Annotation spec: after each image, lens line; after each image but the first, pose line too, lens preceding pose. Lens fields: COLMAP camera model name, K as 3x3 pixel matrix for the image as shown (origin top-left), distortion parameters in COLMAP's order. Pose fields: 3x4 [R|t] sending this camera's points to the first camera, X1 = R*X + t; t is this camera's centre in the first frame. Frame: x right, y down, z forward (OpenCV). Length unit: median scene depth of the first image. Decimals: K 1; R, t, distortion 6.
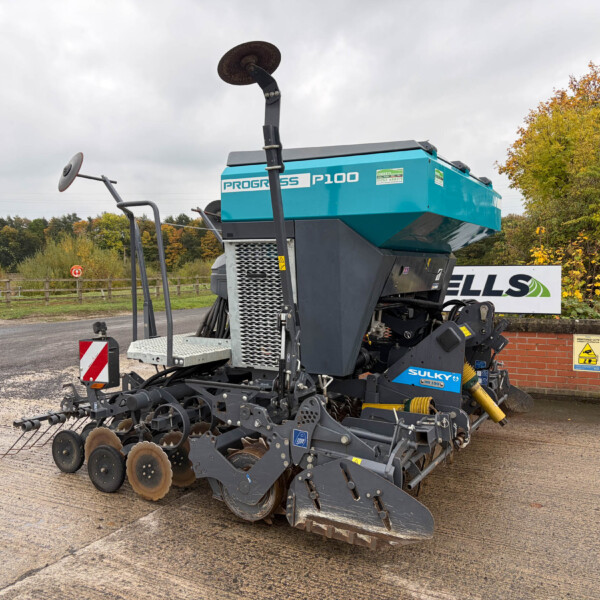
lens RADIAL K [[604.8, 0, 307.4], [0, 604.8, 278.2], [0, 0, 1]] dist [0.000067, 0.000000]
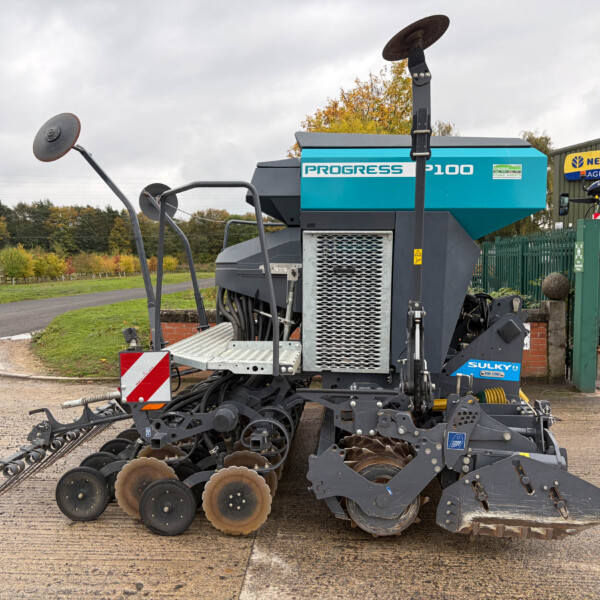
lens RADIAL K [[604.8, 0, 300.9], [0, 604.8, 283.3], [0, 0, 1]] dist [0.000067, 0.000000]
pose [[0.912661, -0.008839, 0.408622, -0.553194], [0.002831, 0.999879, 0.015306, 0.001064], [-0.408708, -0.012812, 0.912575, 0.204391]]
